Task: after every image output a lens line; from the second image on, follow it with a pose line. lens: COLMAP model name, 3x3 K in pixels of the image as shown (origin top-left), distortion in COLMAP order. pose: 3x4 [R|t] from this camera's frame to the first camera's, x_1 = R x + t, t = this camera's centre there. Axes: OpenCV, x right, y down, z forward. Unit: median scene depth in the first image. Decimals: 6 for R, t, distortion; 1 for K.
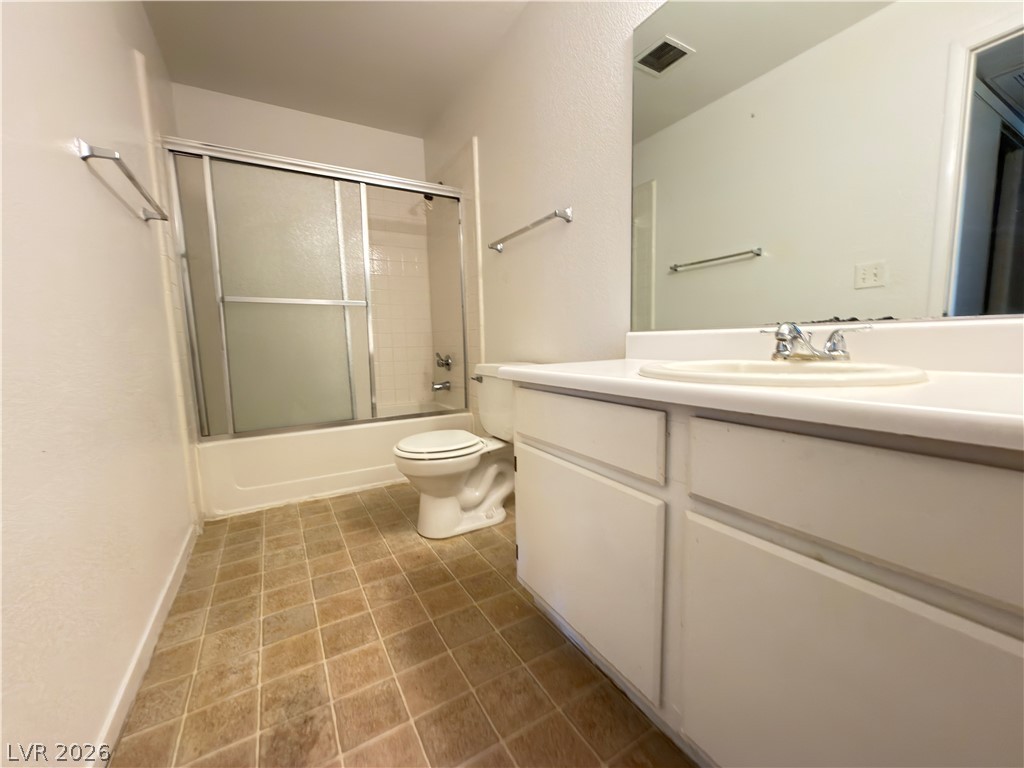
lens RADIAL K [[410.3, 0, 509.7], [0, 410.3, 386.0], [0, 0, 1]] dist [-0.001138, 0.000589]
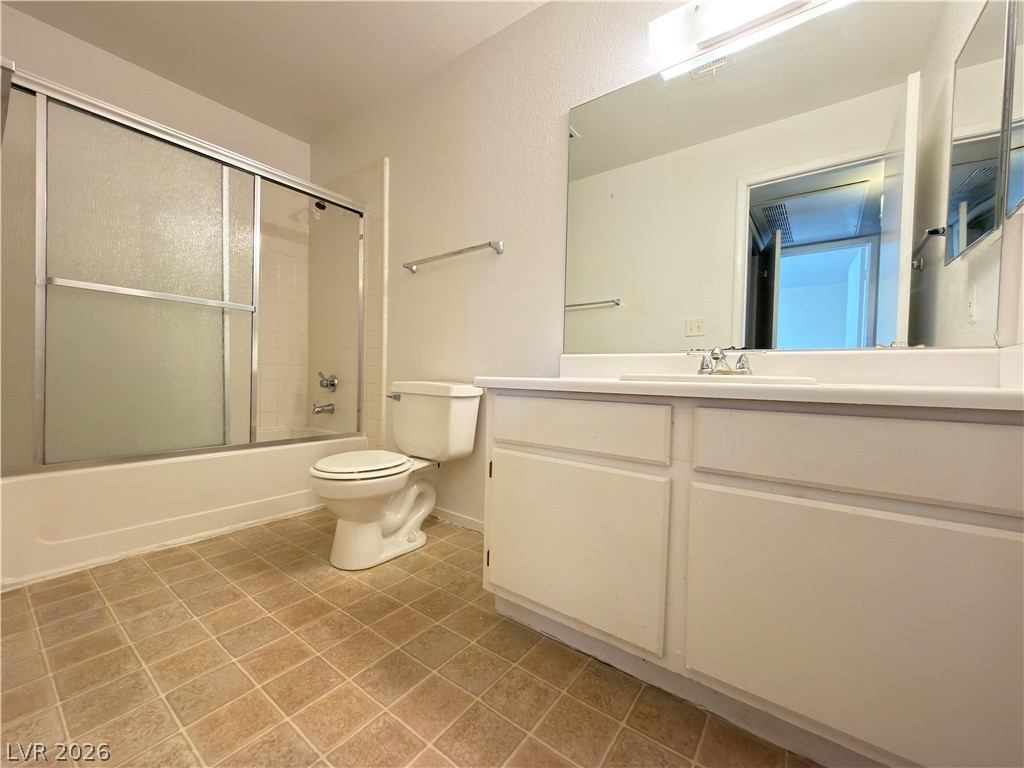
lens RADIAL K [[410.3, 0, 509.7], [0, 410.3, 386.0], [0, 0, 1]] dist [-0.001138, 0.000589]
pose [[0.920299, 0.032600, 0.389854, -0.236306], [0.000611, 0.996401, -0.084762, 0.044843], [-0.391214, 0.078245, 0.916967, 0.008582]]
